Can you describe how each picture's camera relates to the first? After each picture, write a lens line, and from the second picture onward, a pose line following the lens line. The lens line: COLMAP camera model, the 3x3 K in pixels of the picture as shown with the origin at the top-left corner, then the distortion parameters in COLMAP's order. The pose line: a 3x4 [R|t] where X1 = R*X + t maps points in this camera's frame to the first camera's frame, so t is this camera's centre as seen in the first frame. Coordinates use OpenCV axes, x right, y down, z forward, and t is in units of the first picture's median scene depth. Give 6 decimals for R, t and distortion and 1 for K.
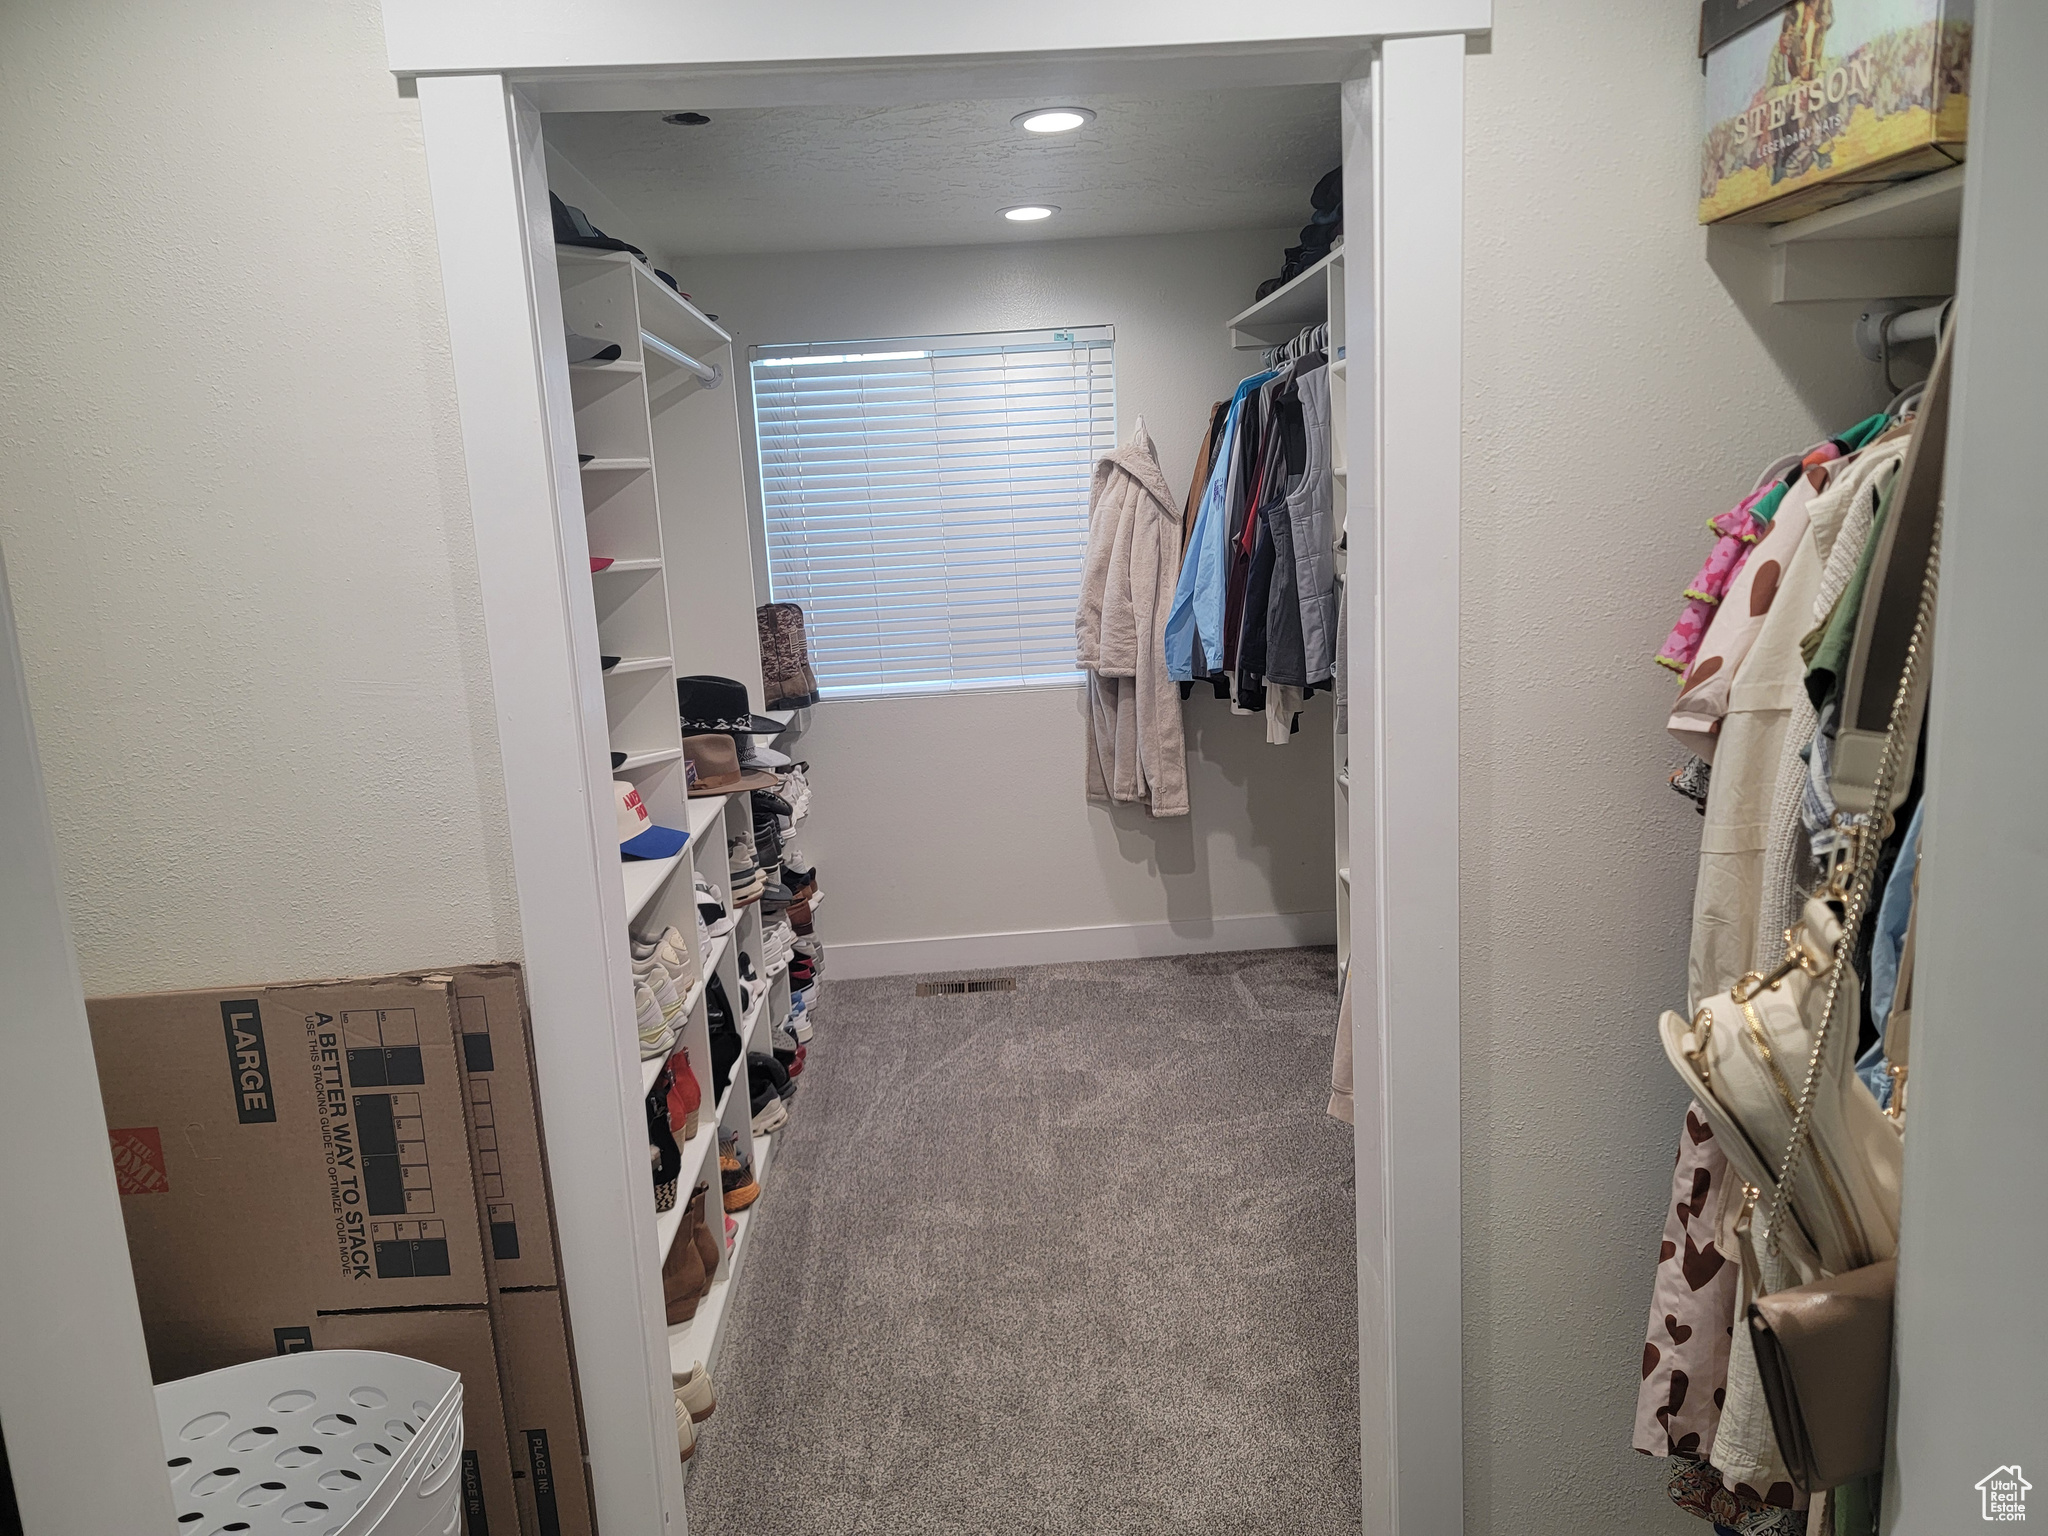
lens RADIAL K [[1430.9, 0, 1029.7], [0, 1430.9, 776.6], [0, 0, 1]] dist [0.089759, -0.076841]
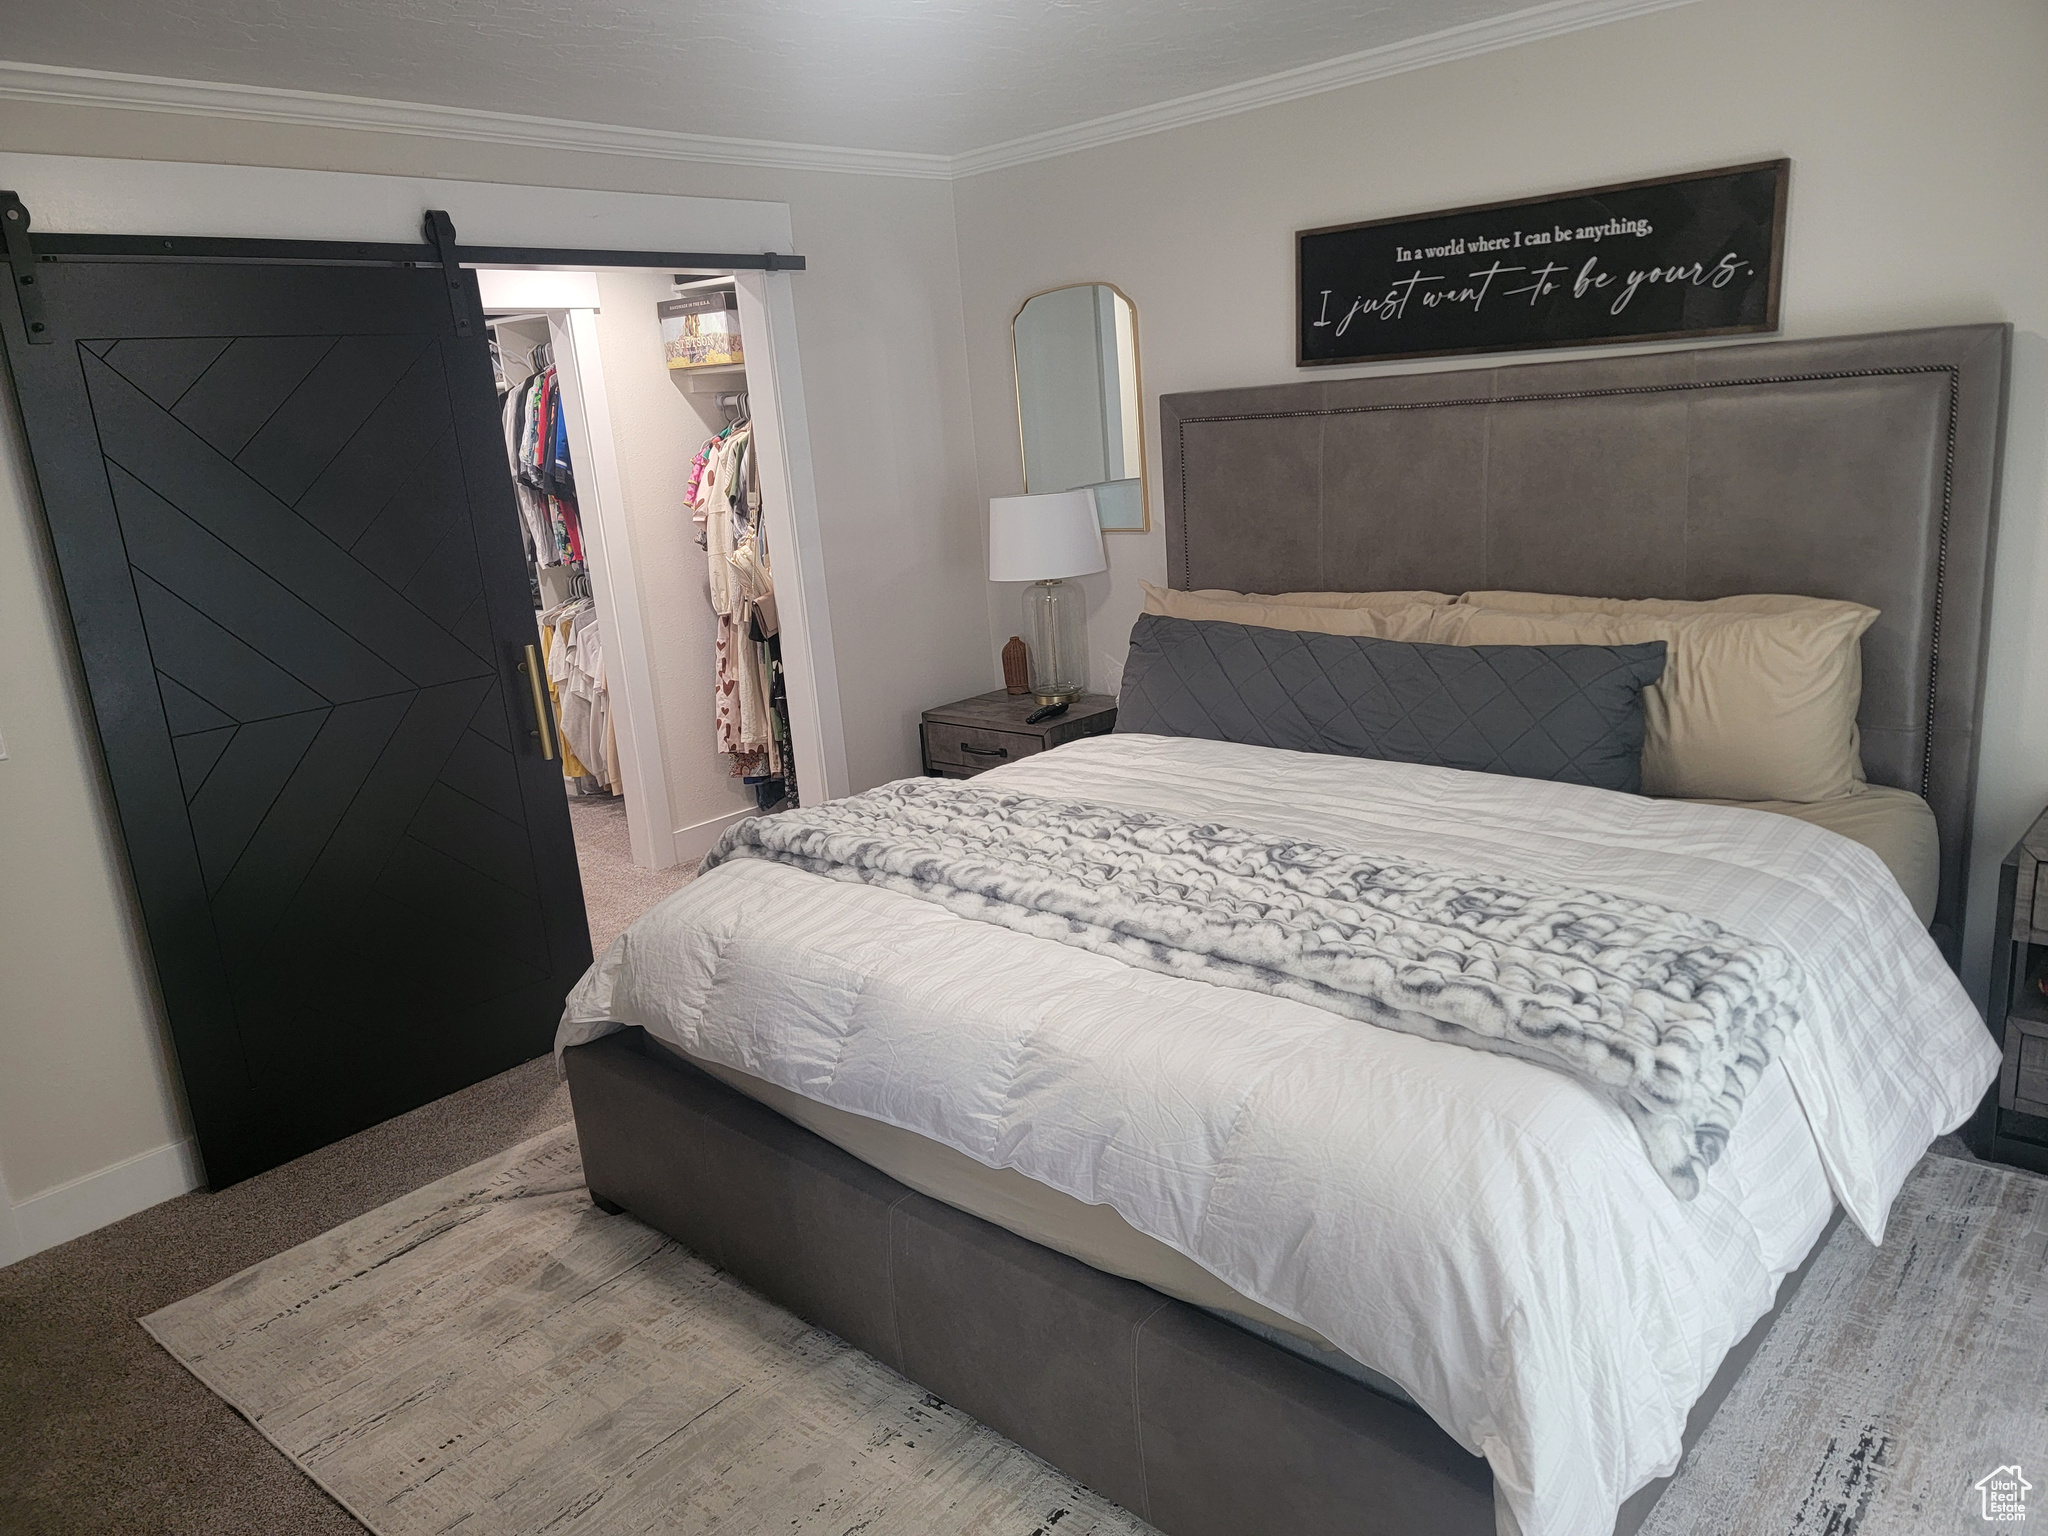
lens RADIAL K [[1430.9, 0, 1029.7], [0, 1430.9, 776.6], [0, 0, 1]] dist [0.089759, -0.076841]
pose [[0.718775, -0.173676, 0.673201, -1.393089], [0.167586, 0.983025, 0.074675, 0.442130], [-0.674743, 0.059144, 0.735679, -2.012080]]
